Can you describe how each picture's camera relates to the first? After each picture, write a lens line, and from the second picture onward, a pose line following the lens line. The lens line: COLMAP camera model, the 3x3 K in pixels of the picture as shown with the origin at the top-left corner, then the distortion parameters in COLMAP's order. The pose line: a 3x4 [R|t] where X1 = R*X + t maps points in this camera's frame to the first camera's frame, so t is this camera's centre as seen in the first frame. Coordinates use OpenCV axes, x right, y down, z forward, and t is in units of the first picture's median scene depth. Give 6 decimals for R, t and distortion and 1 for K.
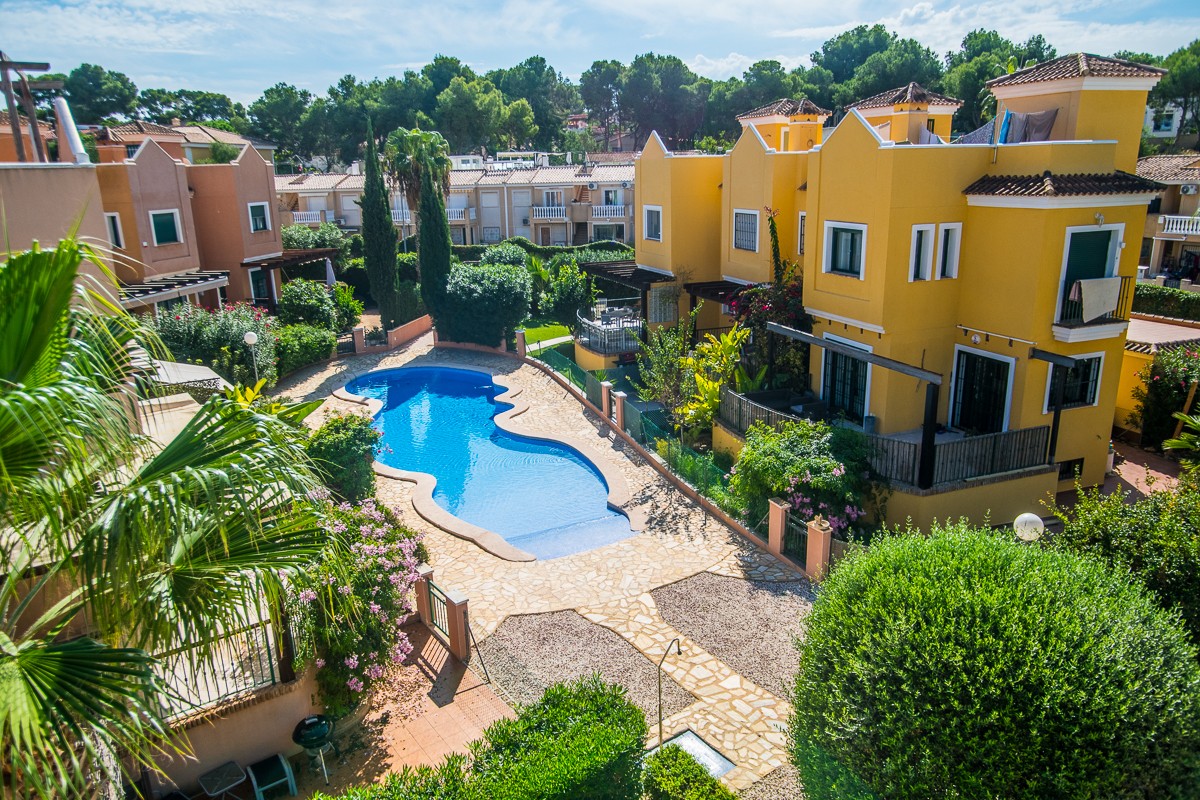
lens RADIAL K [[833.3, 0, 600.0], [0, 833.3, 400.0], [0, 0, 1]] dist [-0.042336, 0.062784]
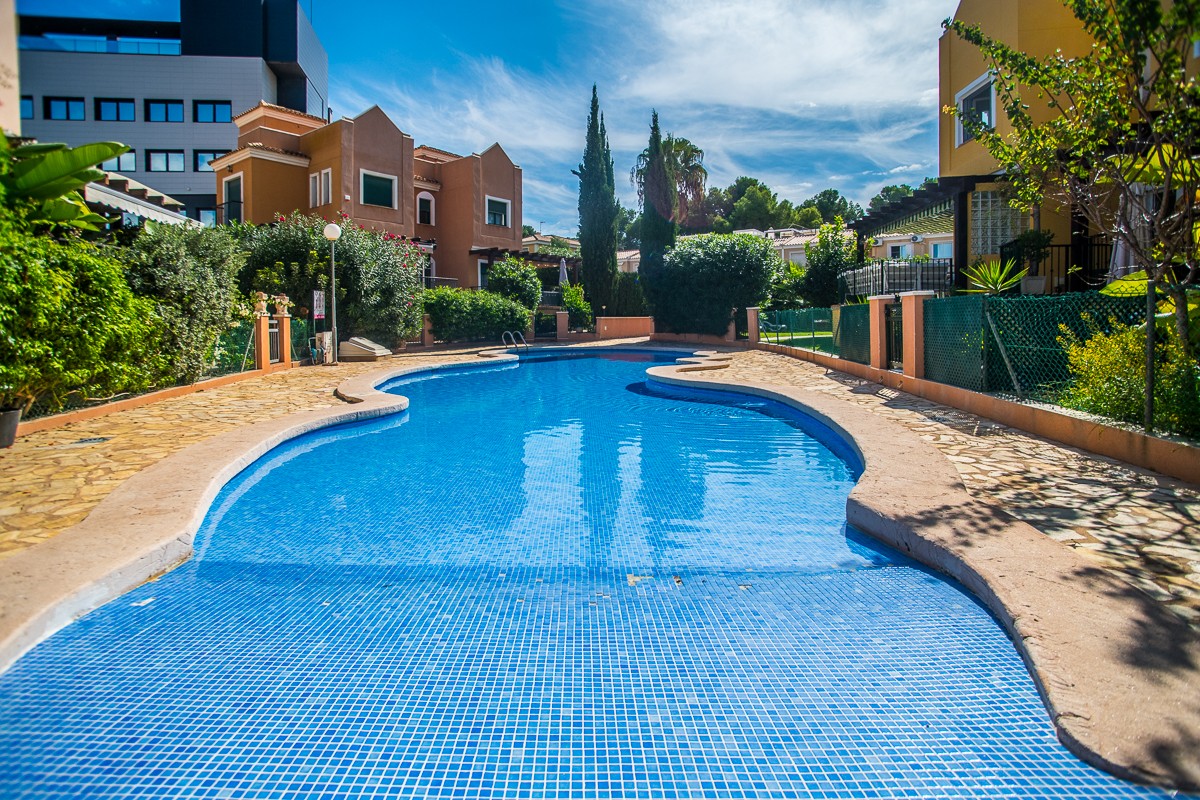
lens RADIAL K [[599.3, 0, 593.7], [0, 599.3, 333.8], [0, 0, 1]] dist [-0.000326, 0.000182]
pose [[0.895674, 0.009881, -0.444602, 0.003929], [-0.126227, 0.964284, -0.232860, 0.027441], [0.426422, 0.264687, 0.864931, 0.177559]]
